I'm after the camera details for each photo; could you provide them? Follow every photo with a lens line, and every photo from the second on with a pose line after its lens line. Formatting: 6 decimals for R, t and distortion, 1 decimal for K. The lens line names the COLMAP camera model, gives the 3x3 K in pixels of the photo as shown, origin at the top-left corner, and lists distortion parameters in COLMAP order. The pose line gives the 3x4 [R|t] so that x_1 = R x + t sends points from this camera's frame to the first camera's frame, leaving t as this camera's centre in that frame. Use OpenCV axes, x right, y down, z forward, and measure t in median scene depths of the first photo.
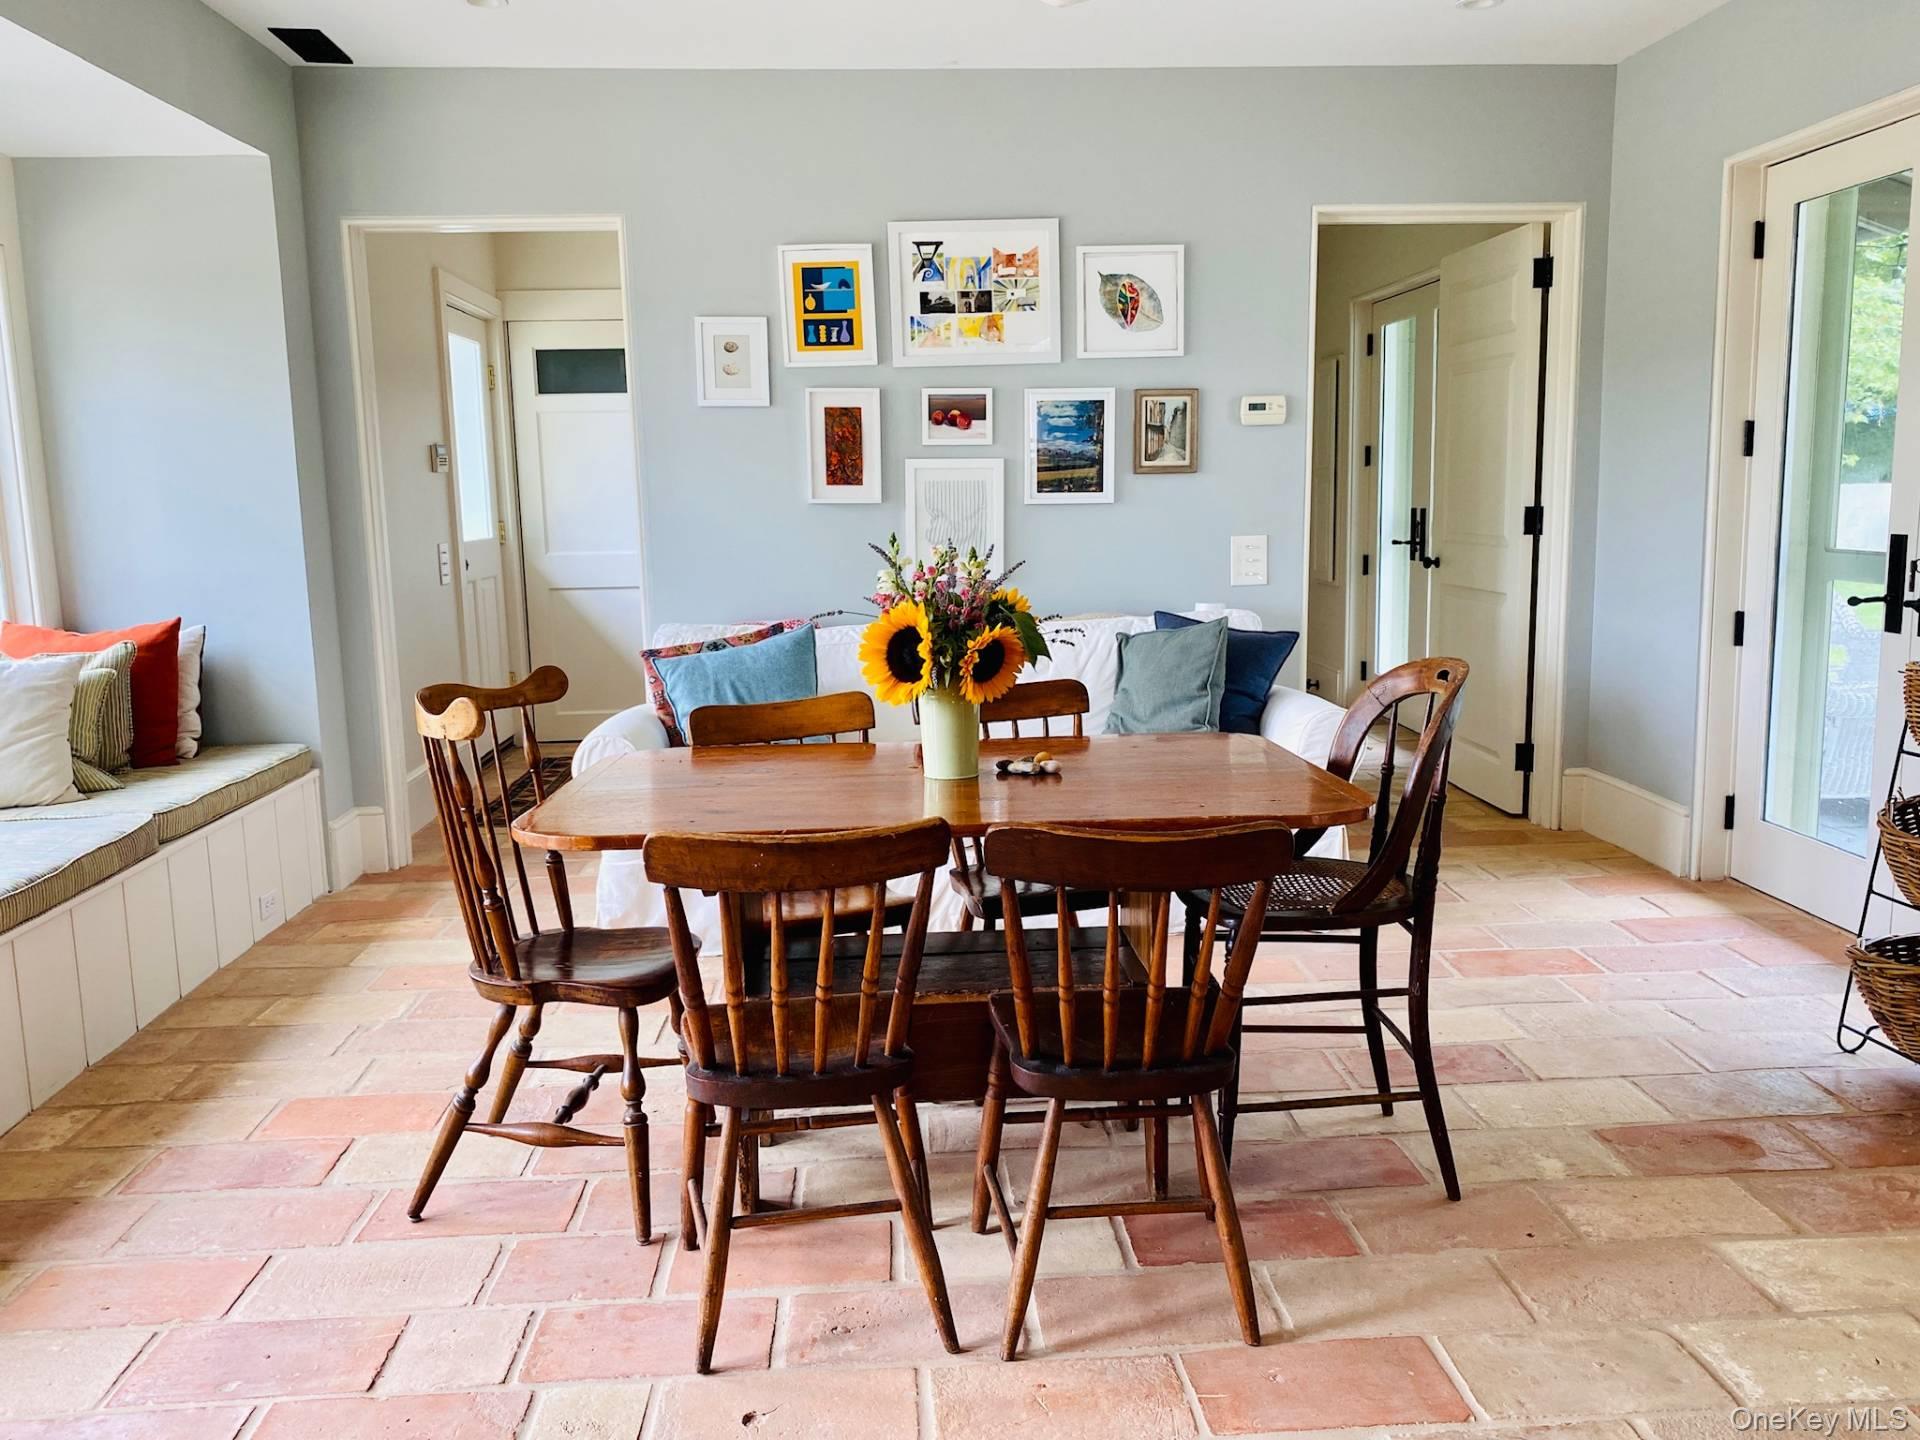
lens RADIAL K [[1490.5, 0, 960.0], [0, 1490.5, 720.0], [0, 0, 1]] dist [0.124541, -0.247141]
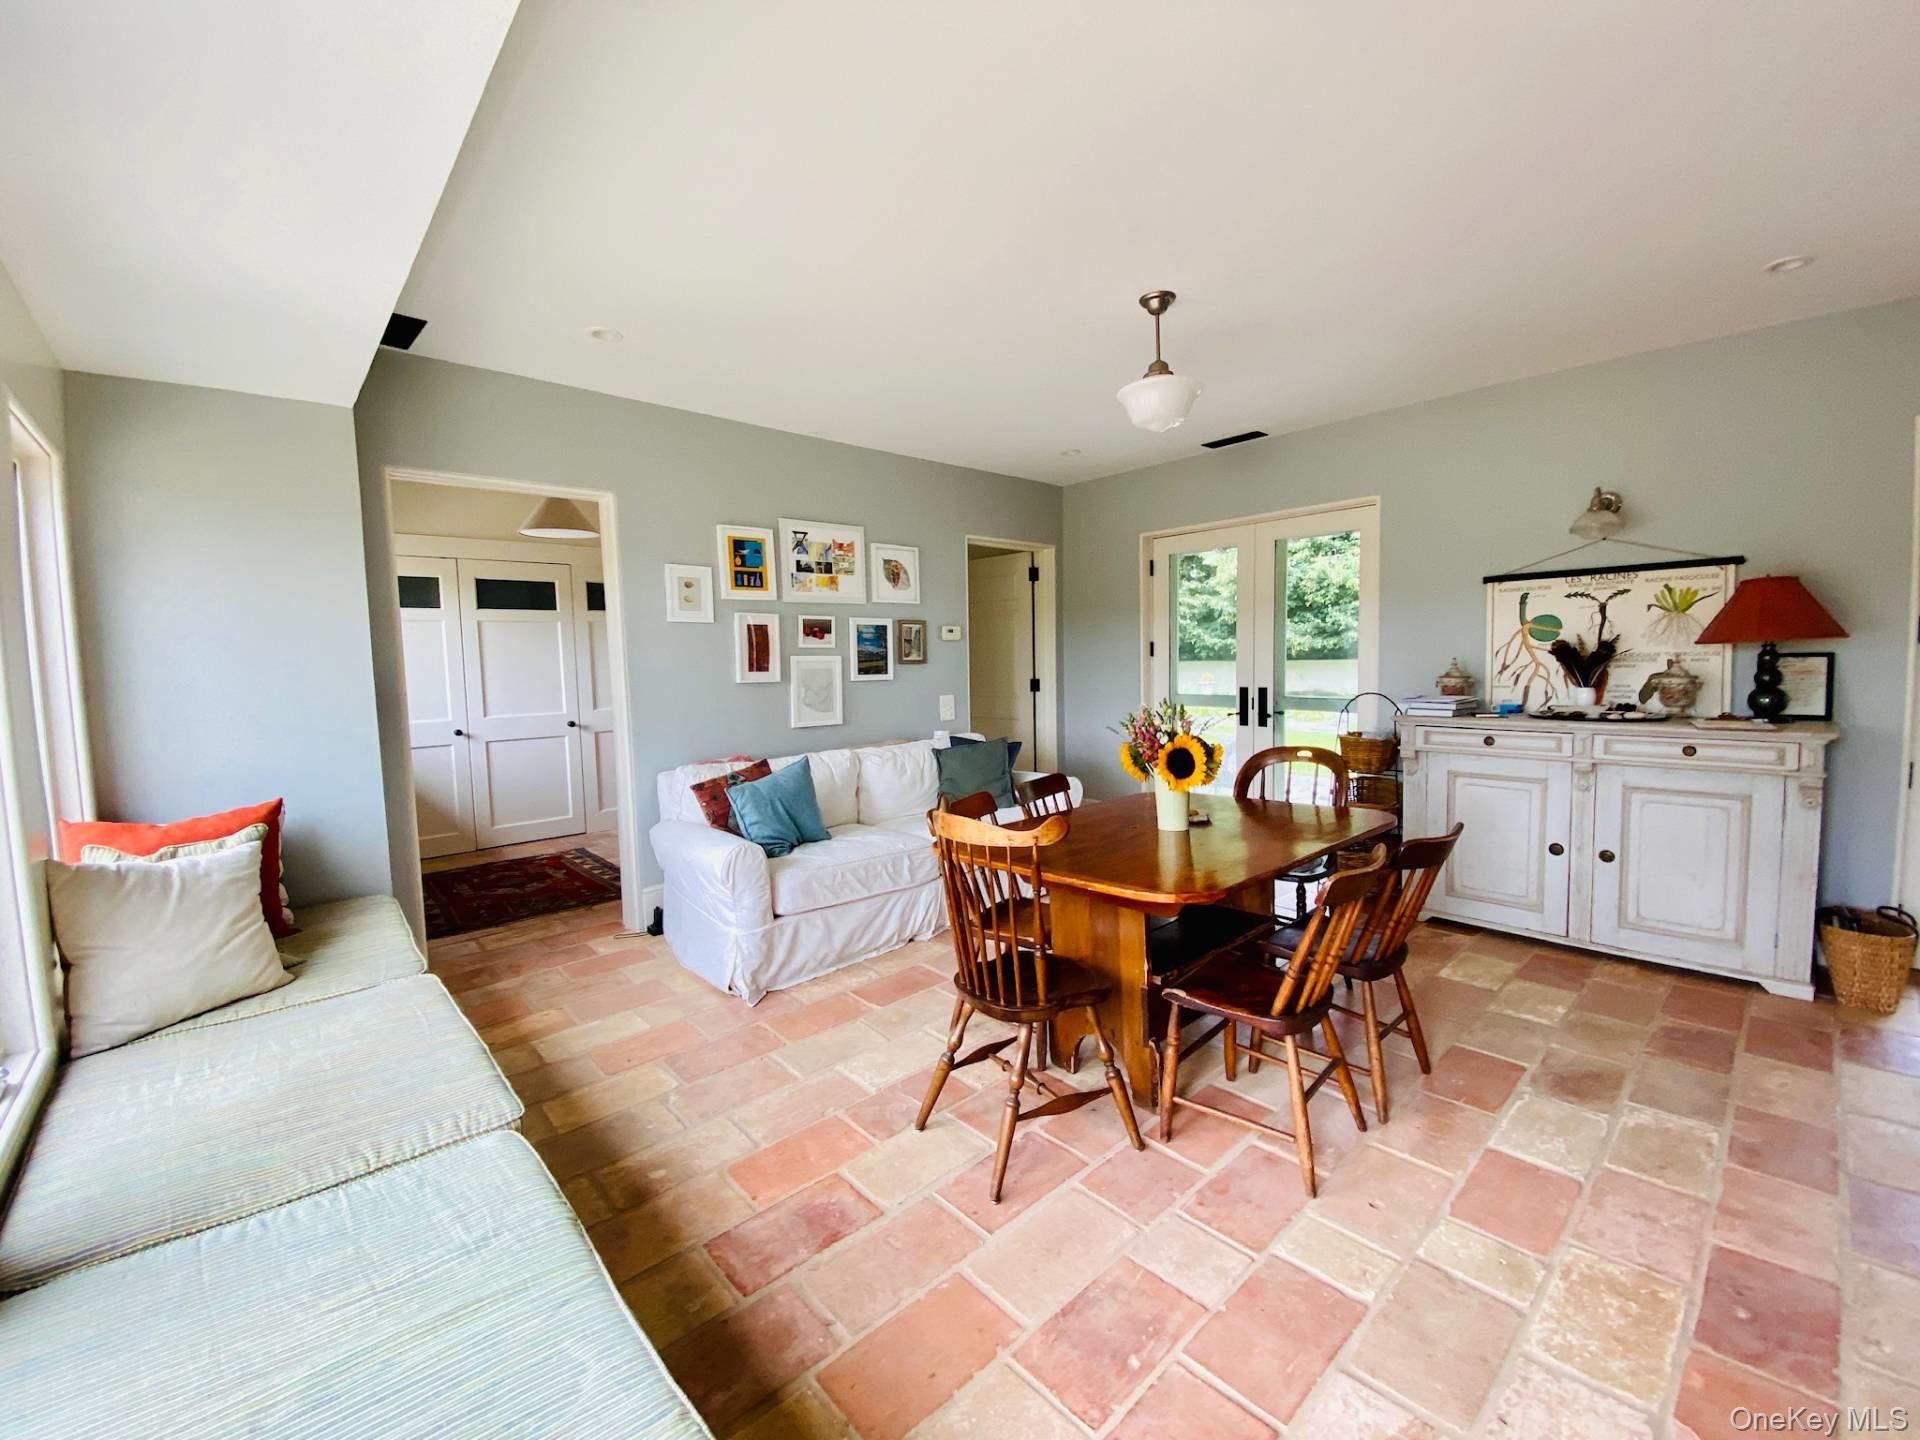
lens RADIAL K [[765.4, 0, 962.4], [0, 765.4, 713.1], [0, 0, 1]] dist [0.002421, -0.012594]
pose [[0.780654, -0.041456, 0.623587, -0.426886], [0.102945, 0.992698, -0.062881, -0.037998], [-0.616426, 0.113283, 0.779221, 0.226552]]
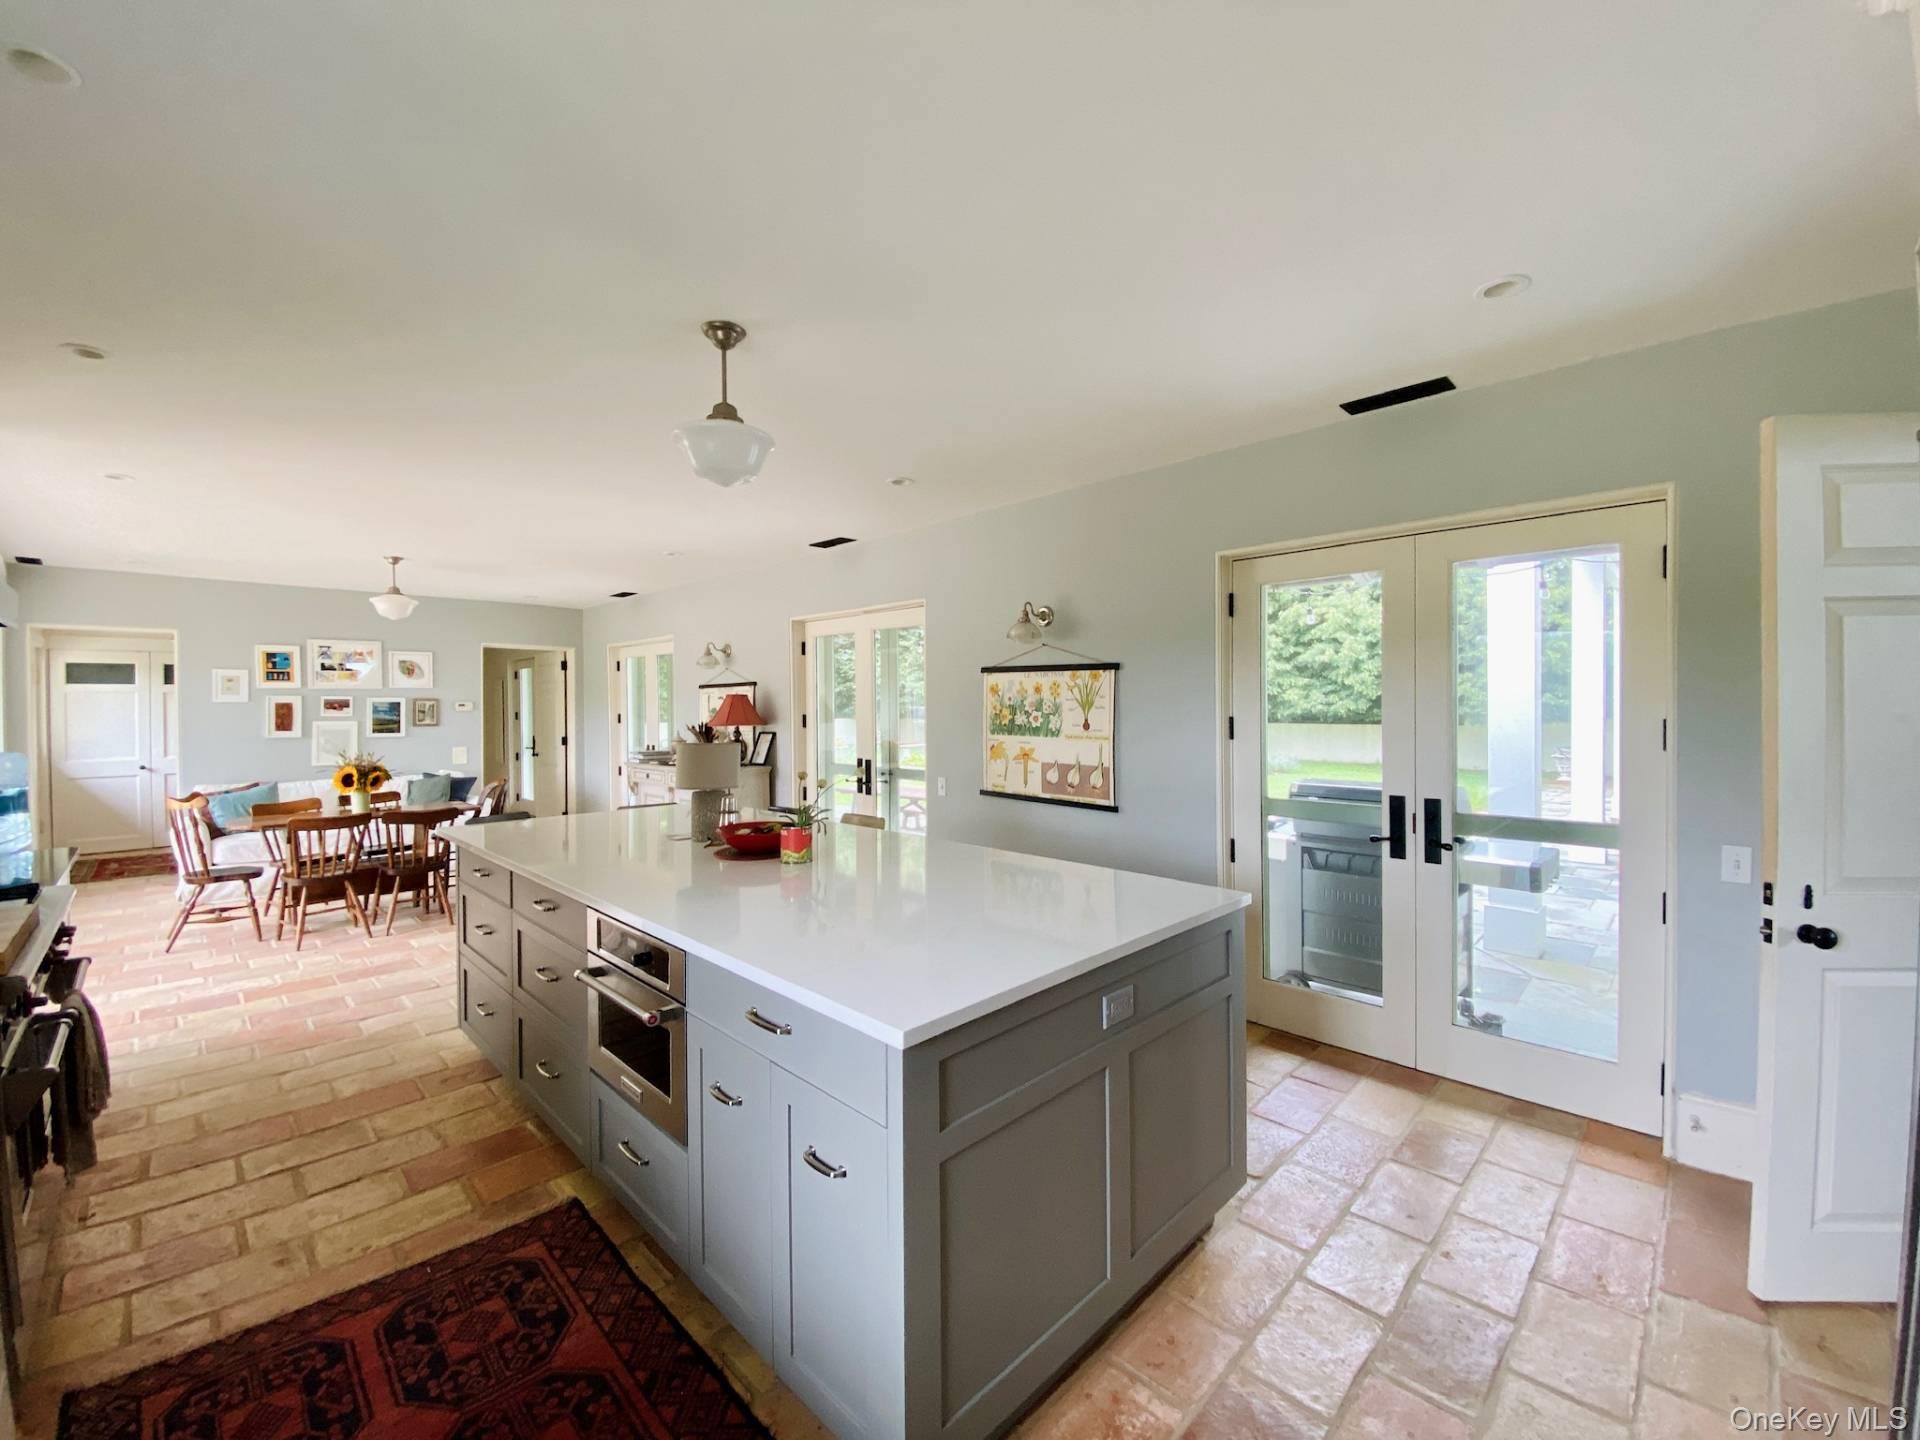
lens RADIAL K [[765.4, 0, 962.4], [0, 765.4, 713.1], [0, 0, 1]] dist [0.002421, -0.012594]
pose [[0.734157, 0.011492, 0.678883, -0.111062], [0.095400, 0.988192, -0.119895, 0.091251], [-0.672245, 0.152787, 0.724392, -0.815228]]
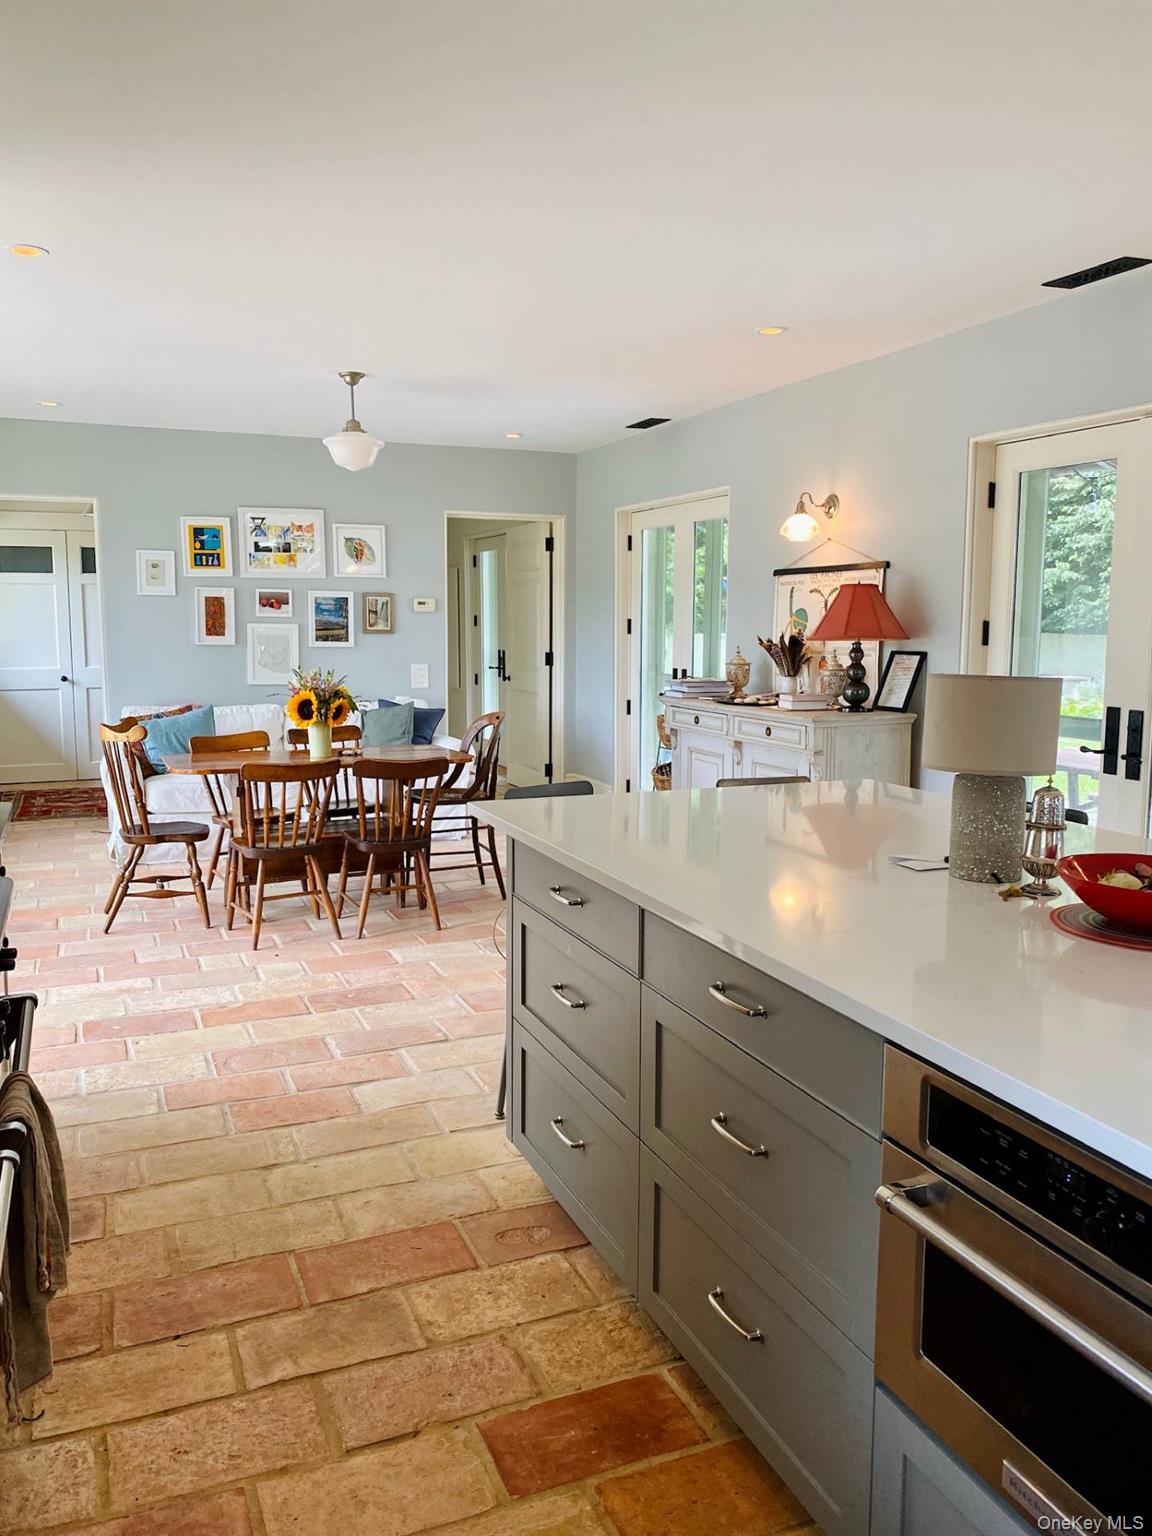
lens RADIAL K [[1146.1, 0, 581.0], [0, 1146.1, 764.3], [0, 0, 1]] dist [0.049443, -0.086471]
pose [[0.940695, -0.018422, 0.338753, -0.142356], [0.028057, 0.999328, -0.023568, 0.061353], [-0.338091, 0.031675, 0.940580, -0.585221]]
